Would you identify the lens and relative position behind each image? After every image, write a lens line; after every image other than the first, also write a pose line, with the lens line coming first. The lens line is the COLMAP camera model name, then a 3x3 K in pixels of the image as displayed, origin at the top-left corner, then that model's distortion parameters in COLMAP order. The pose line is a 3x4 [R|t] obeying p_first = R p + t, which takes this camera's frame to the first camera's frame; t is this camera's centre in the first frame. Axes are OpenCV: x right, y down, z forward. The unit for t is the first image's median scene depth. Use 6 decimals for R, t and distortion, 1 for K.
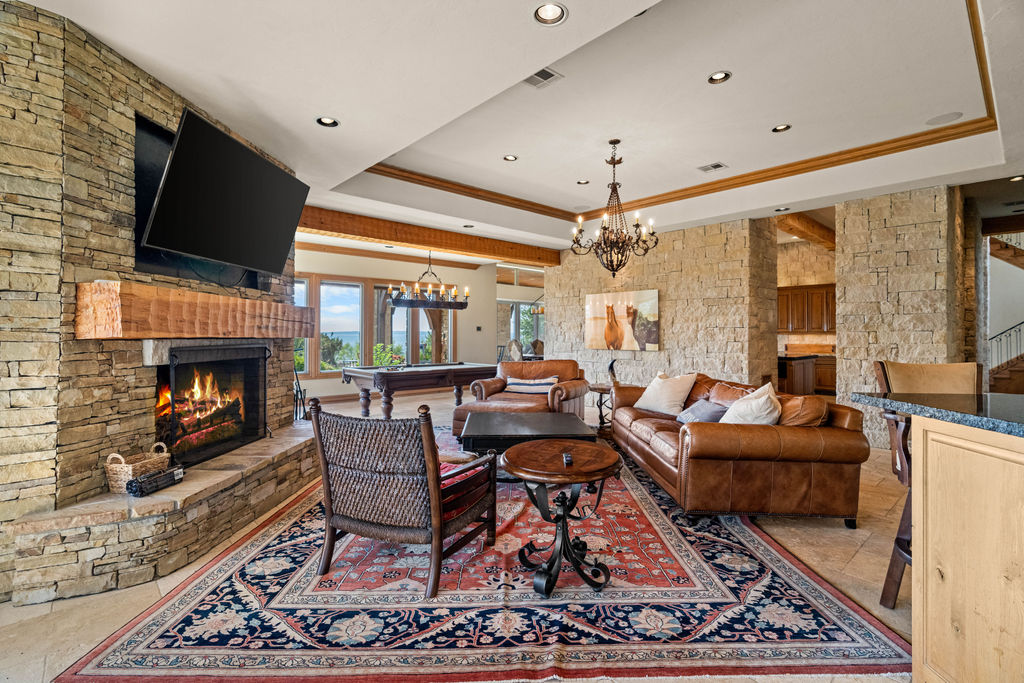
lens RADIAL K [[467.5, 0, 510.5], [0, 467.5, 334.8], [0, 0, 1]] dist [0.000476, 0.000473]
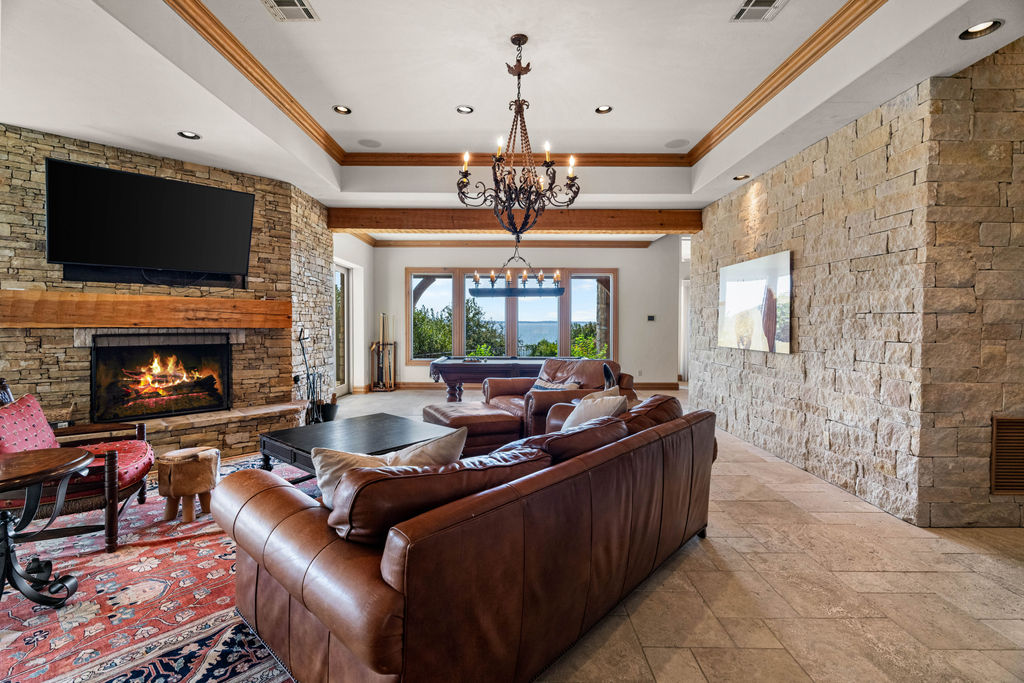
lens RADIAL K [[458.0, 0, 510.5], [0, 458.0, 336.8], [0, 0, 1]] dist [-0.002138, 0.000157]
pose [[0.744953, 0.021113, -0.666782, 0.667730], [-0.002561, 0.999582, 0.028789, -0.004383], [0.667112, -0.019739, 0.744696, 0.499717]]
